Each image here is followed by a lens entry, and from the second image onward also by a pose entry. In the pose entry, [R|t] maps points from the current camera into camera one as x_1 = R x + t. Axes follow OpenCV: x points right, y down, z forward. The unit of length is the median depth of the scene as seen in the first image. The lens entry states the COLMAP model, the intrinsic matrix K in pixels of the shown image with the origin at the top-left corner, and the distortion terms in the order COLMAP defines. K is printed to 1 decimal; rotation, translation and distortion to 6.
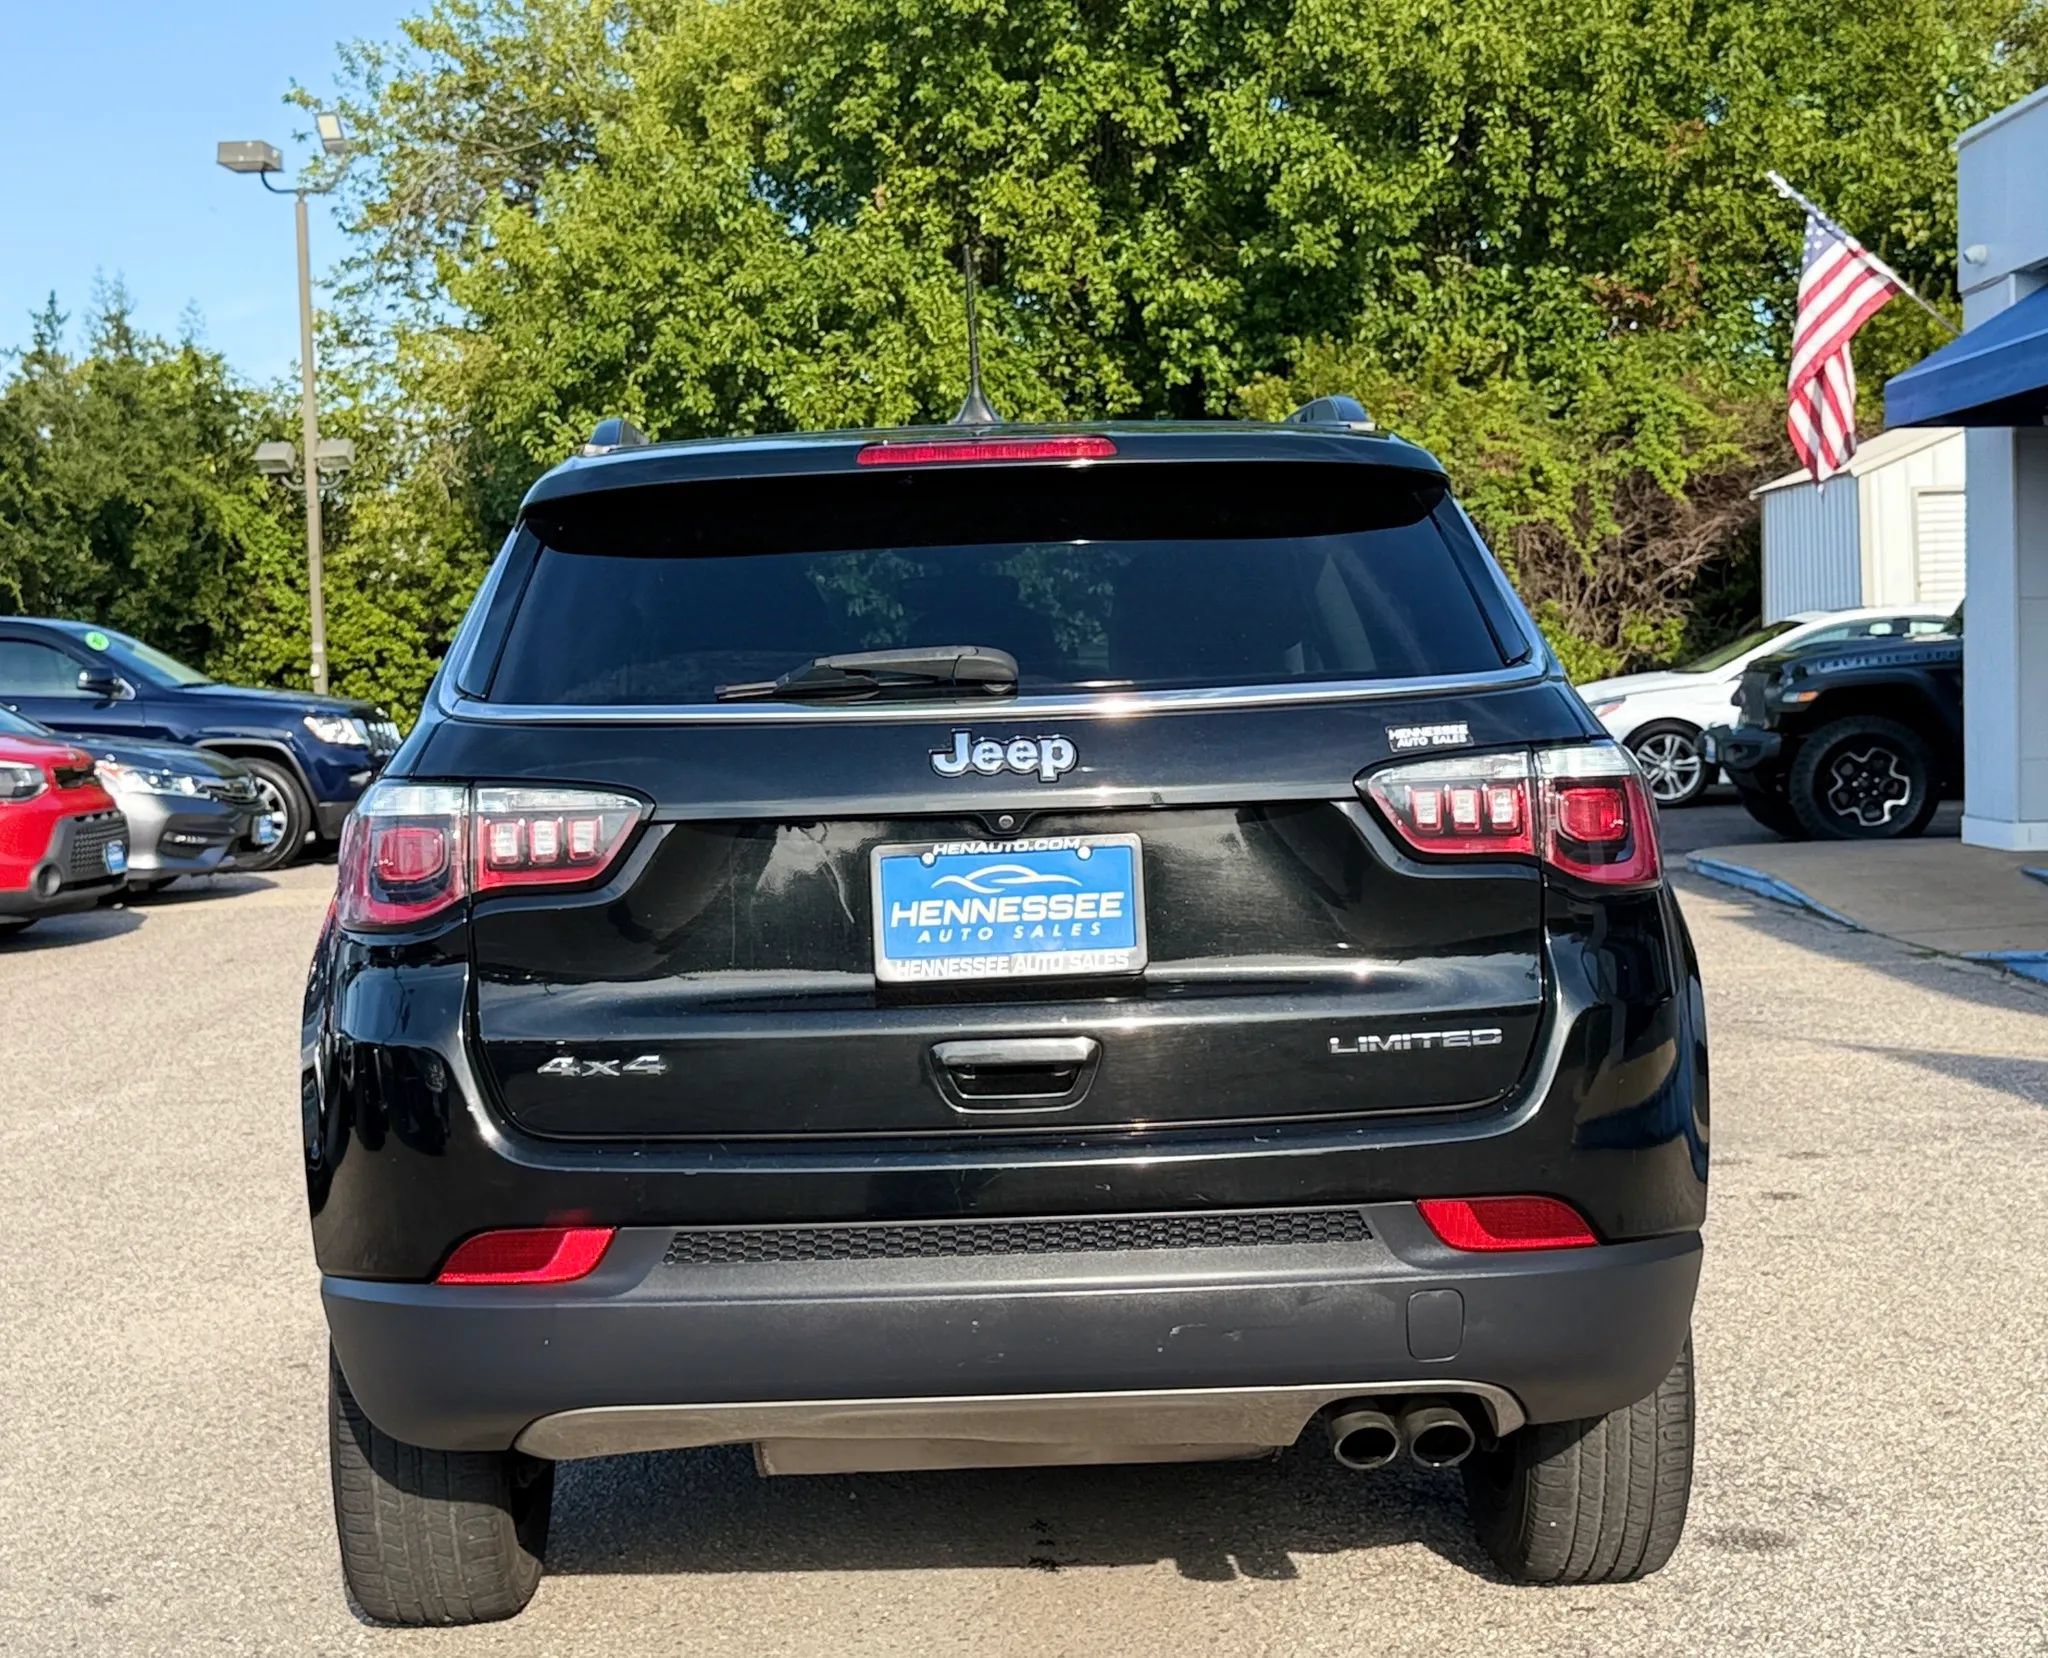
lens RADIAL K [[3067.4, 0, 936.0], [0, 3067.4, 816.9], [0, 0, 1]] dist [0.189388, -0.425620]
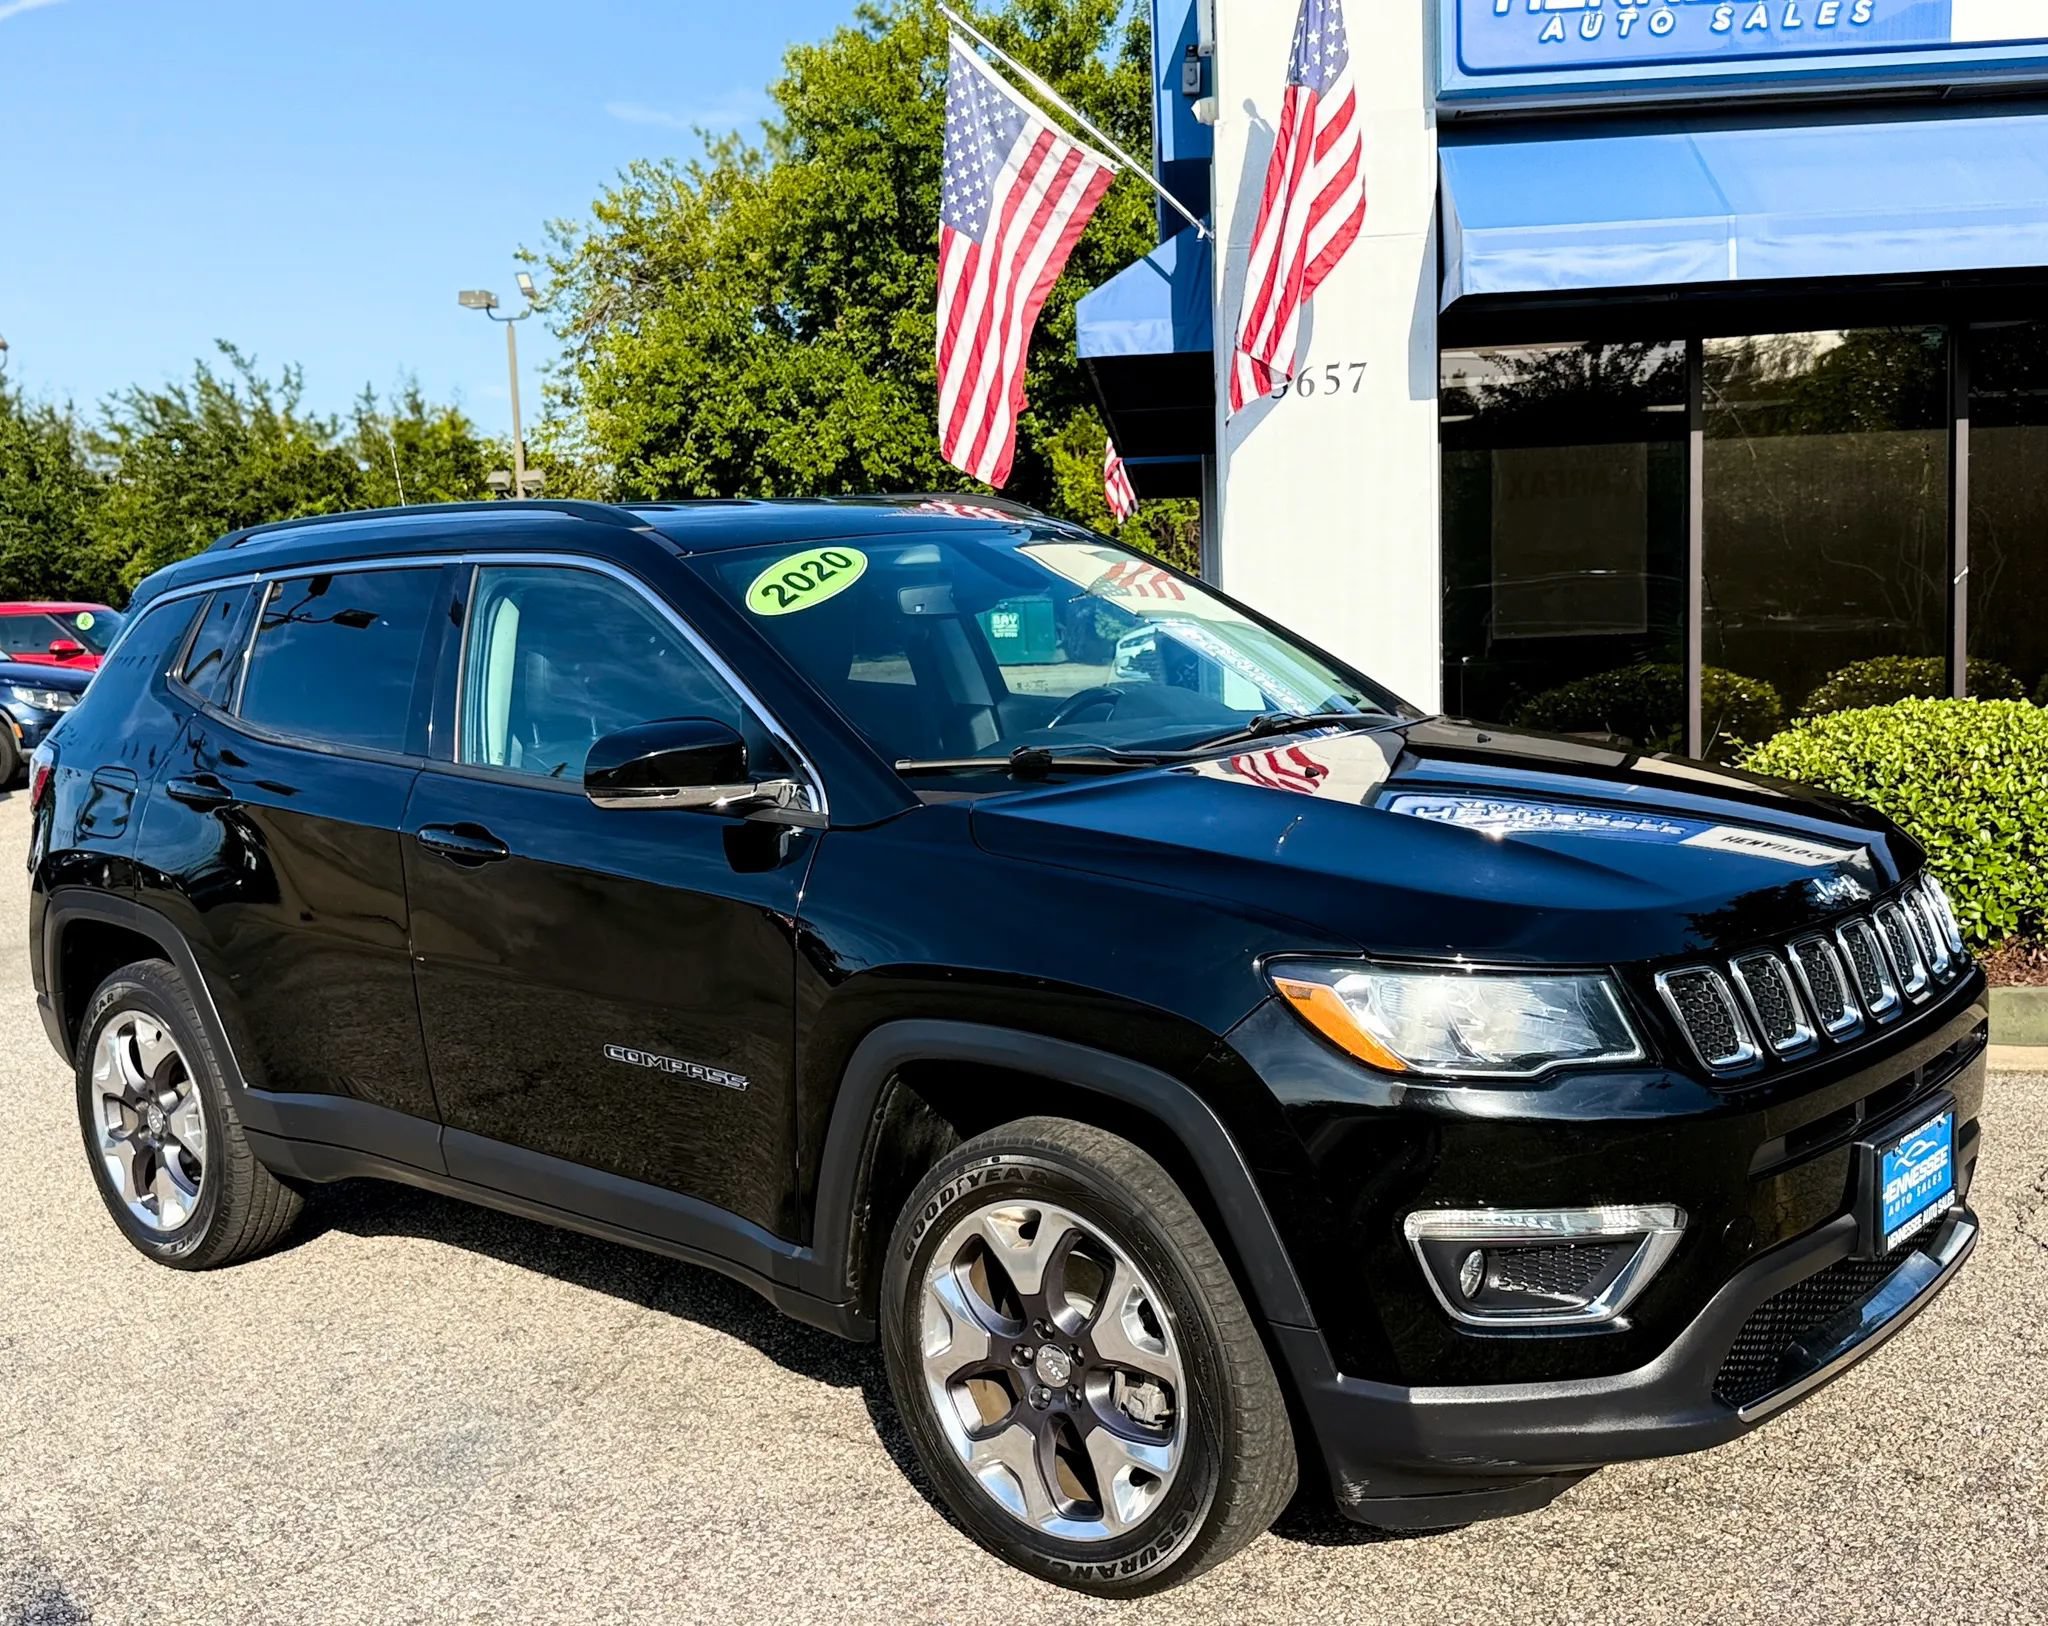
lens RADIAL K [[2184.3, 0, 1003.2], [0, 2184.3, 849.6], [0, 0, 1]] dist [0.202594, -0.479392]
pose [[0.998161, -0.000798, -0.060610, 0.151251], [0.005030, 0.997555, 0.069702, 0.001484], [0.060406, -0.069879, 0.995725, -0.221100]]
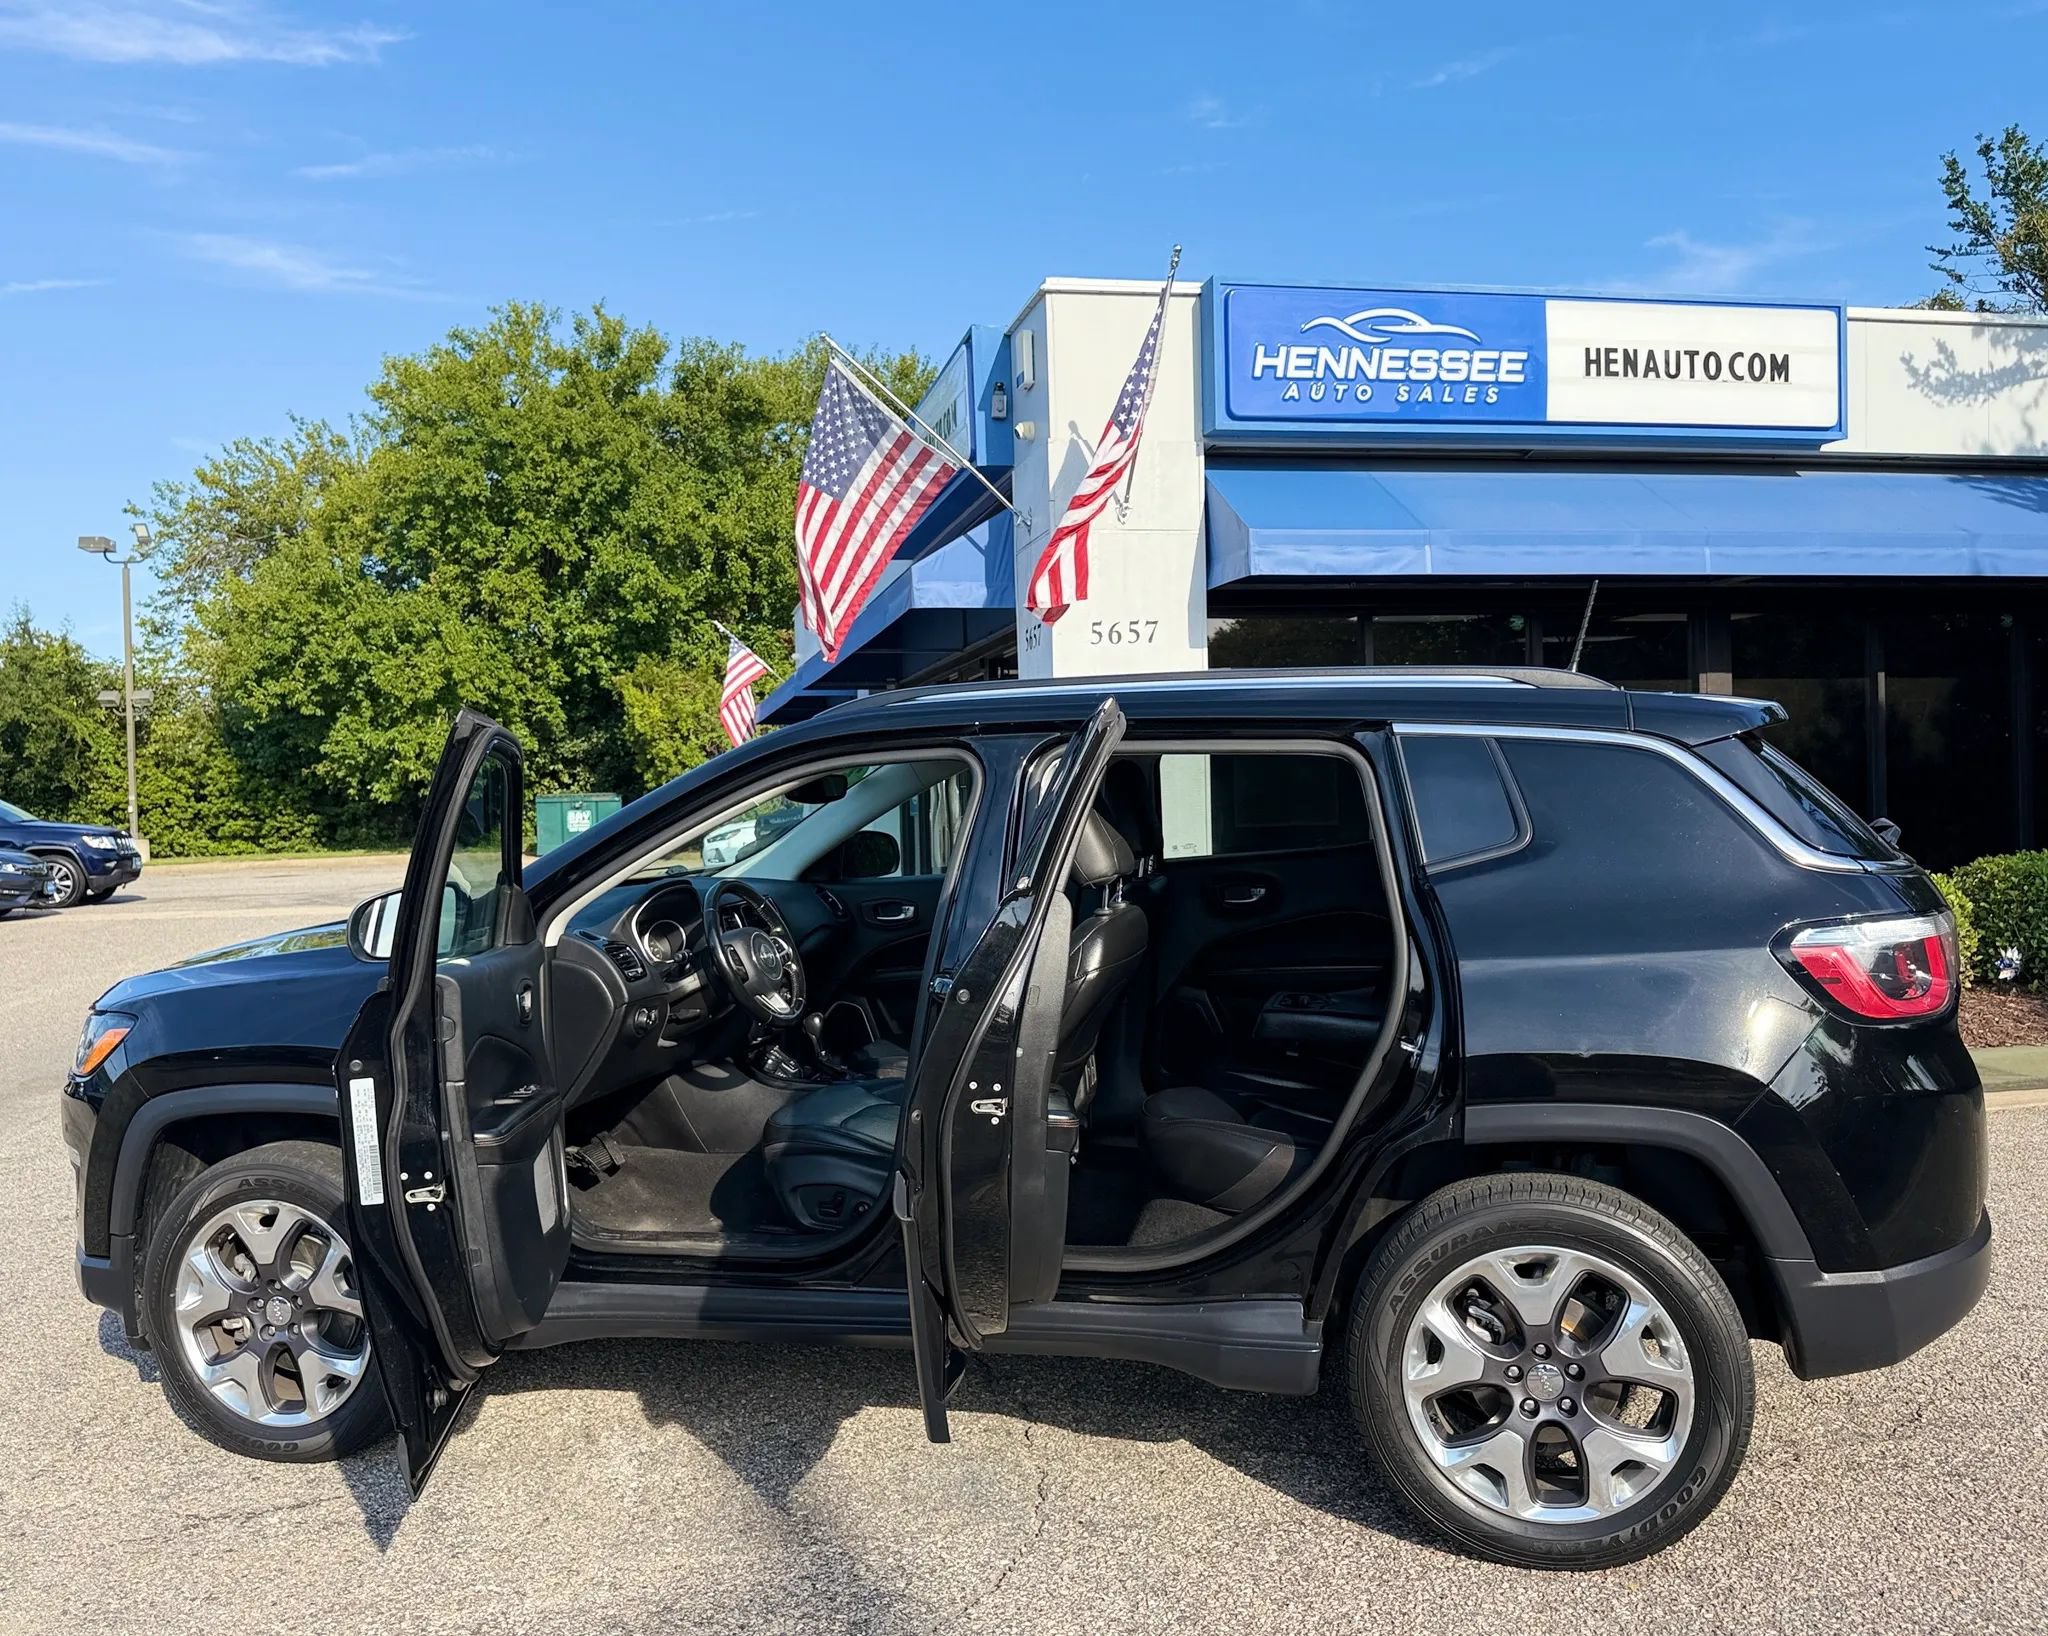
lens RADIAL K [[1719.4, 0, 1029.2], [0, 1719.4, 836.1], [0, 0, 1]] dist [0.147627, -0.305272]
pose [[0.970840, -0.000949, 0.239727, 0.091969], [0.007784, 0.999590, -0.027566, 0.004009], [-0.239603, 0.028629, 0.970449, -0.214087]]
